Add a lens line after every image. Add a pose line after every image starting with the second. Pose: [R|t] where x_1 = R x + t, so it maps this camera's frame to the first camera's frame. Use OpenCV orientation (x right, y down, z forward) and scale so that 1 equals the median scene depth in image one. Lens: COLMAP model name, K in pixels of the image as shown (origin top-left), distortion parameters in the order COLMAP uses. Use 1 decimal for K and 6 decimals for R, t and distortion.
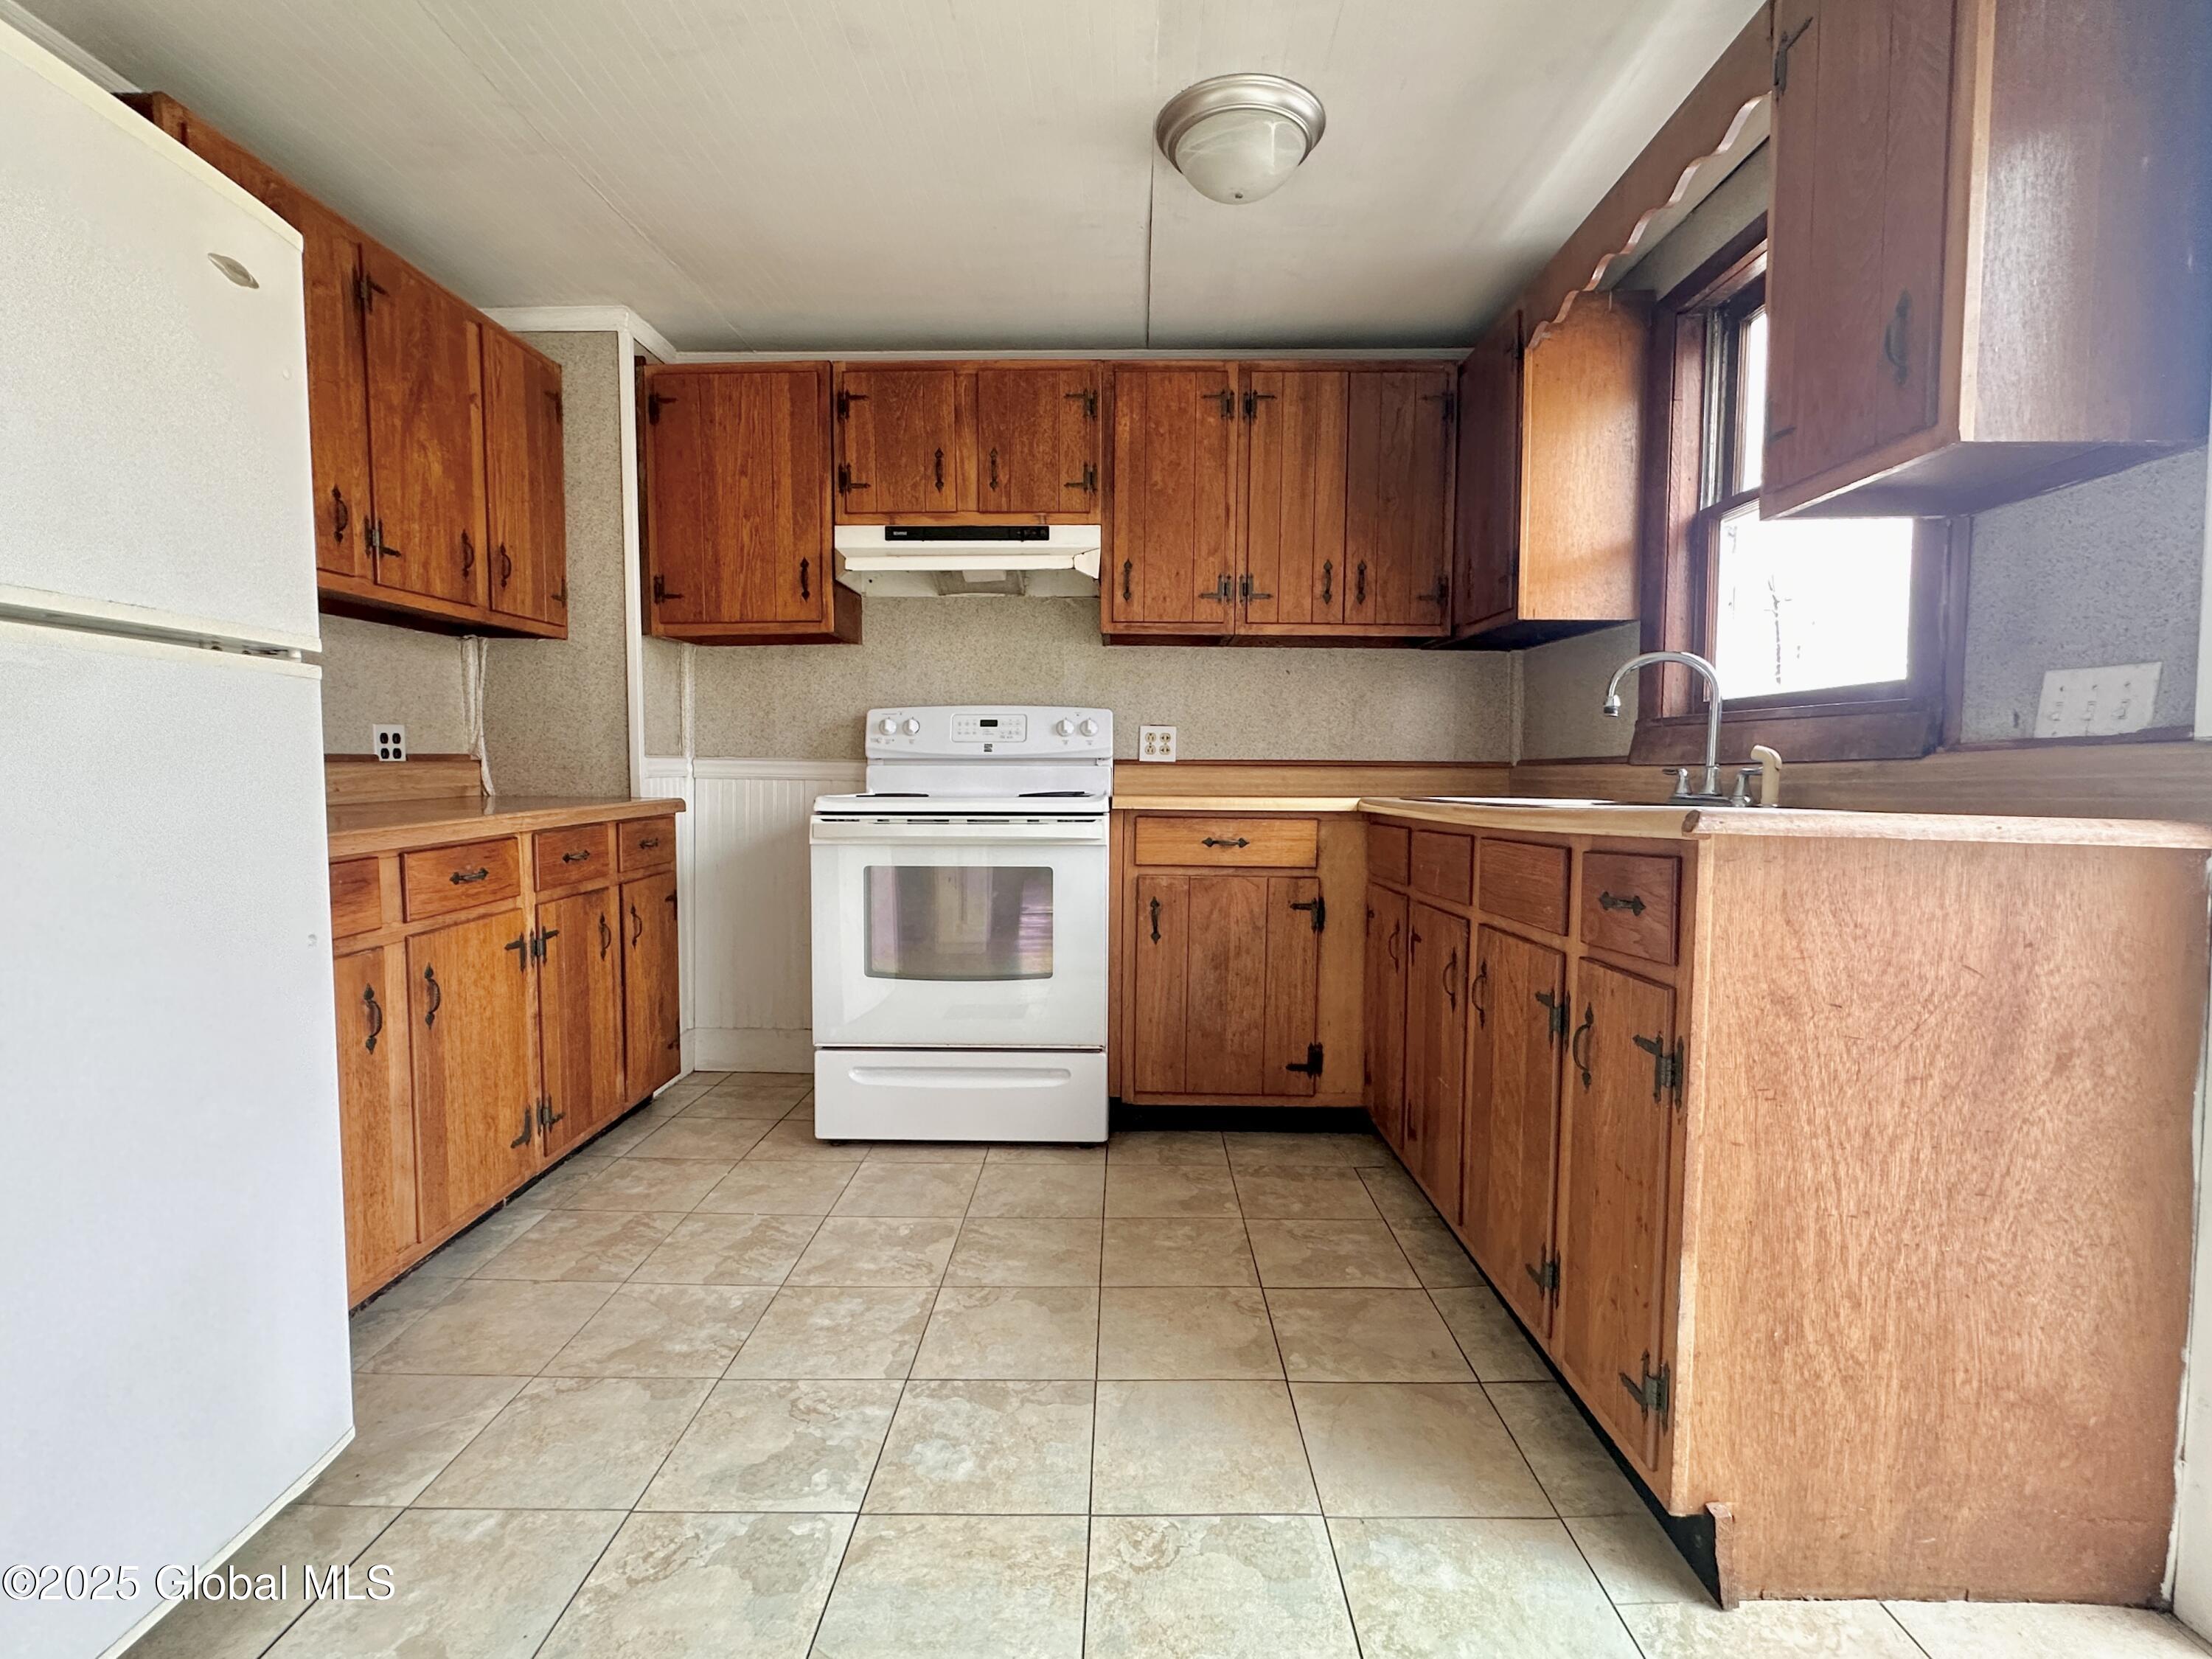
lens RADIAL K [[1045.2, 0, 1103.0], [0, 1045.2, 828.0], [0, 0, 1]] dist [-0.001188, 0.000528]
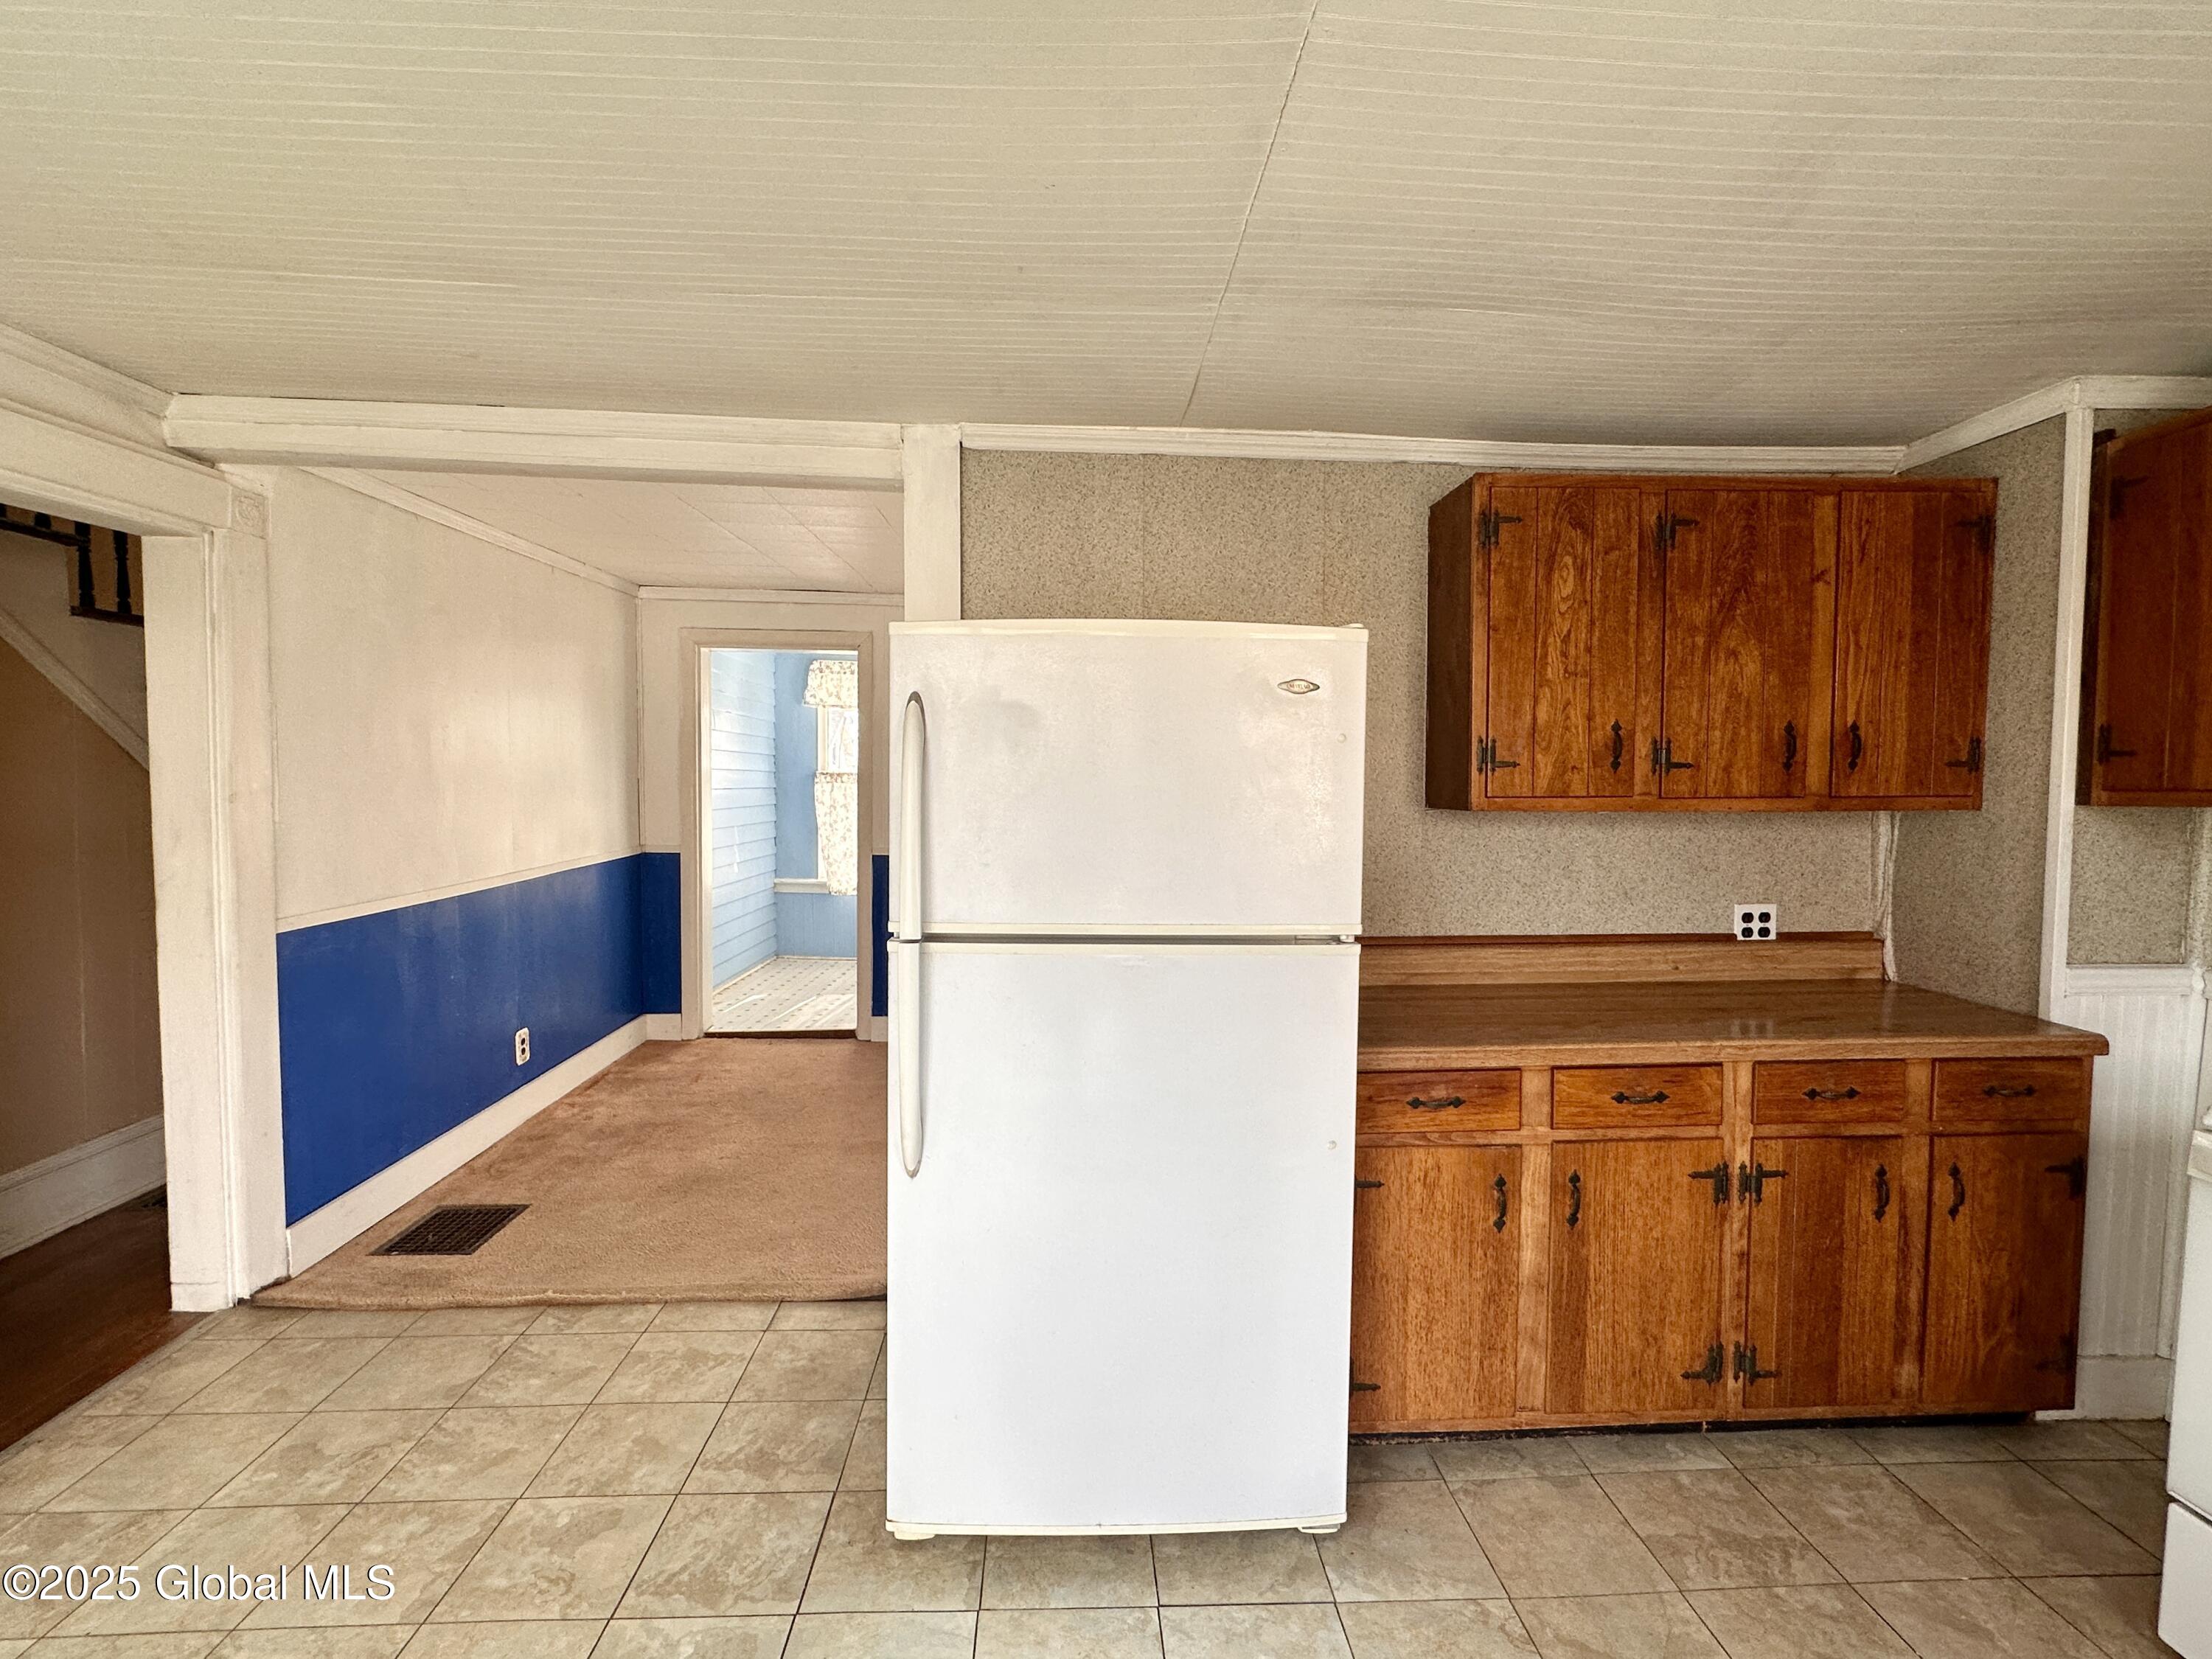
lens RADIAL K [[1045.2, 0, 1108.3], [0, 1045.2, 829.9], [0, 0, 1]] dist [-0.001188, 0.000528]
pose [[0.069033, 0.045474, -0.996577, 0.331829], [-0.065484, 0.997013, 0.040958, -0.199654], [0.995463, 0.062432, 0.071805, 0.341637]]
